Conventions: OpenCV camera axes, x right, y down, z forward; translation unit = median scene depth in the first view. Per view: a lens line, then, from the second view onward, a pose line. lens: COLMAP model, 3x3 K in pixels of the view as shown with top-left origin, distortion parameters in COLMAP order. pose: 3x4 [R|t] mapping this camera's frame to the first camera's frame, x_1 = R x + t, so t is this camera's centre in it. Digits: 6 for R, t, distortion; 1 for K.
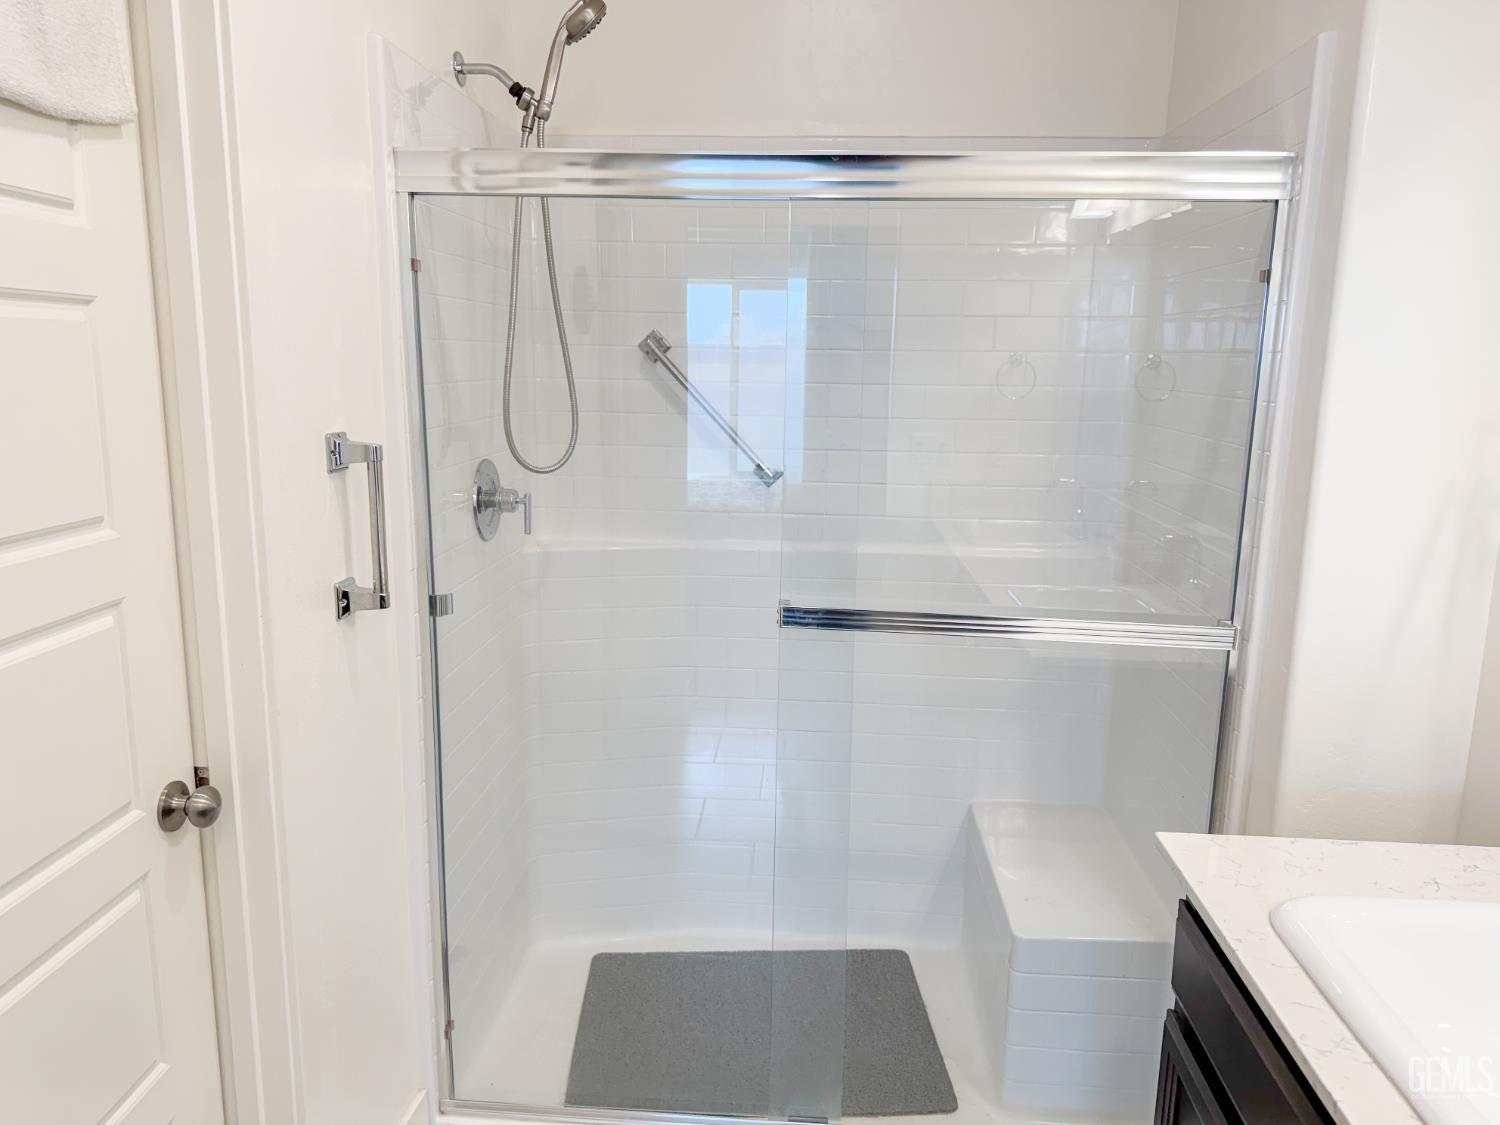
lens RADIAL K [[1085.1, 0, 752.3], [0, 1085.1, 558.3], [0, 0, 1]] dist [0.040504, -0.051380]
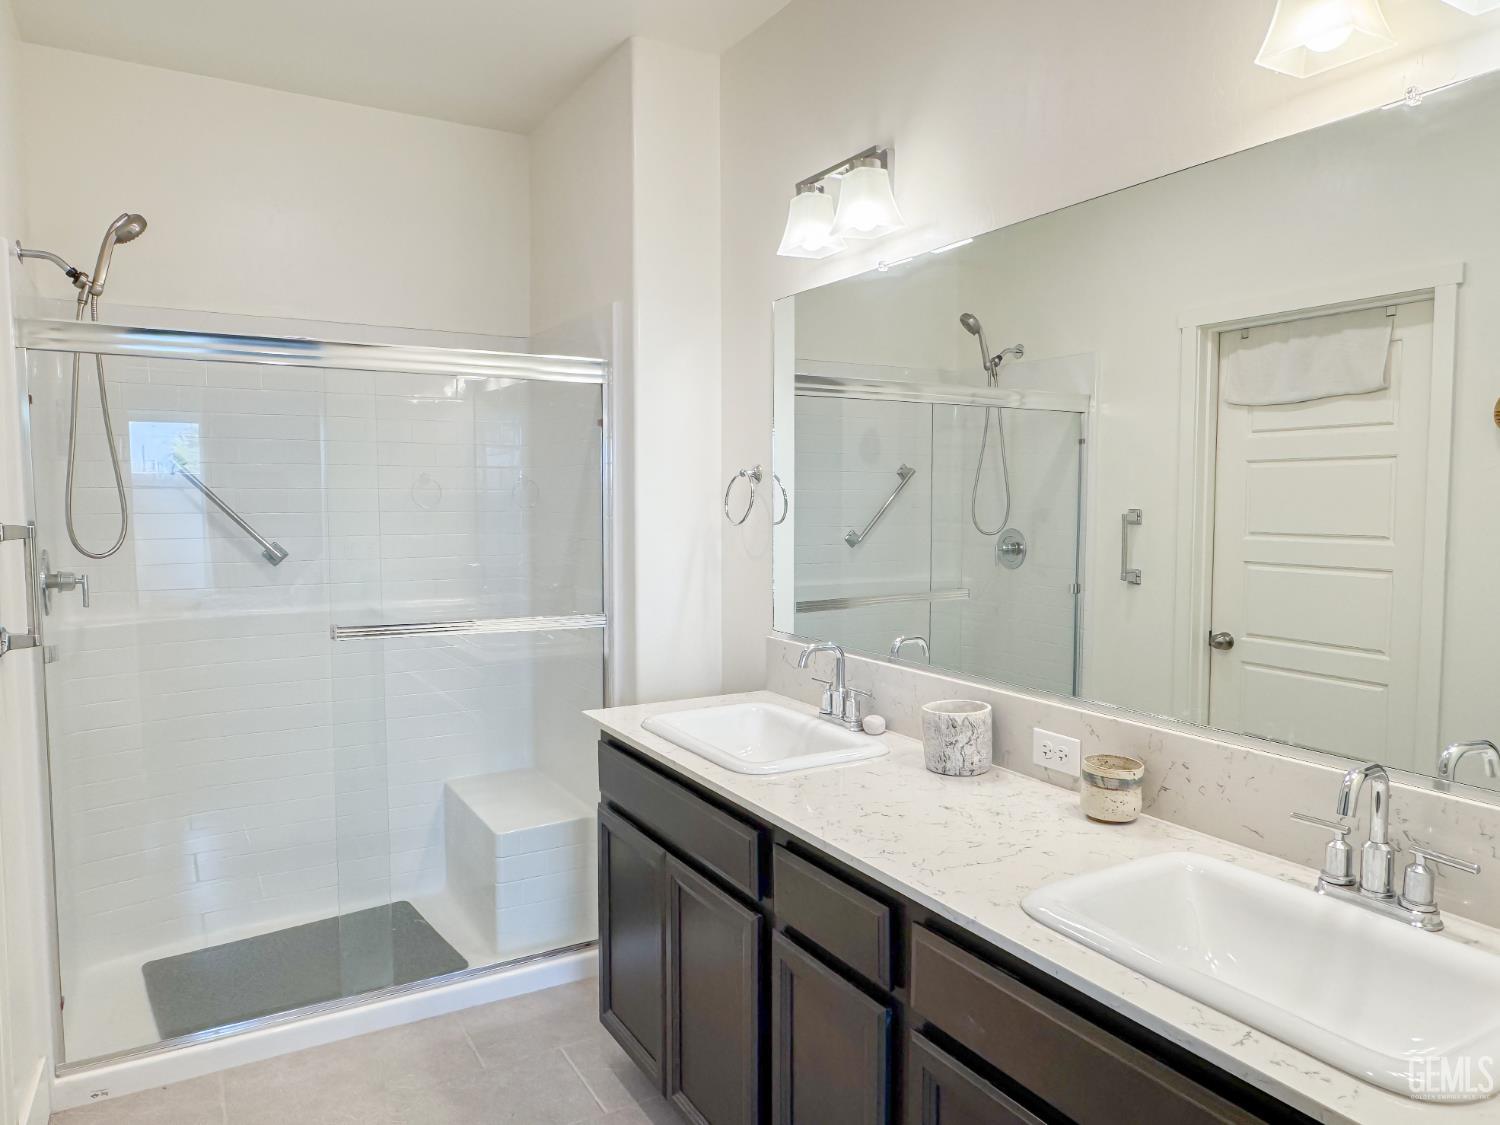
lens RADIAL K [[995.0, 0, 738.0], [0, 995.0, 564.0], [0, 0, 1]] dist [0.004945, -0.002387]
pose [[0.829410, -0.045364, 0.556796, -0.236550], [0.121145, 0.987585, -0.099997, 0.144075], [-0.545347, 0.150391, 0.824609, -0.397795]]
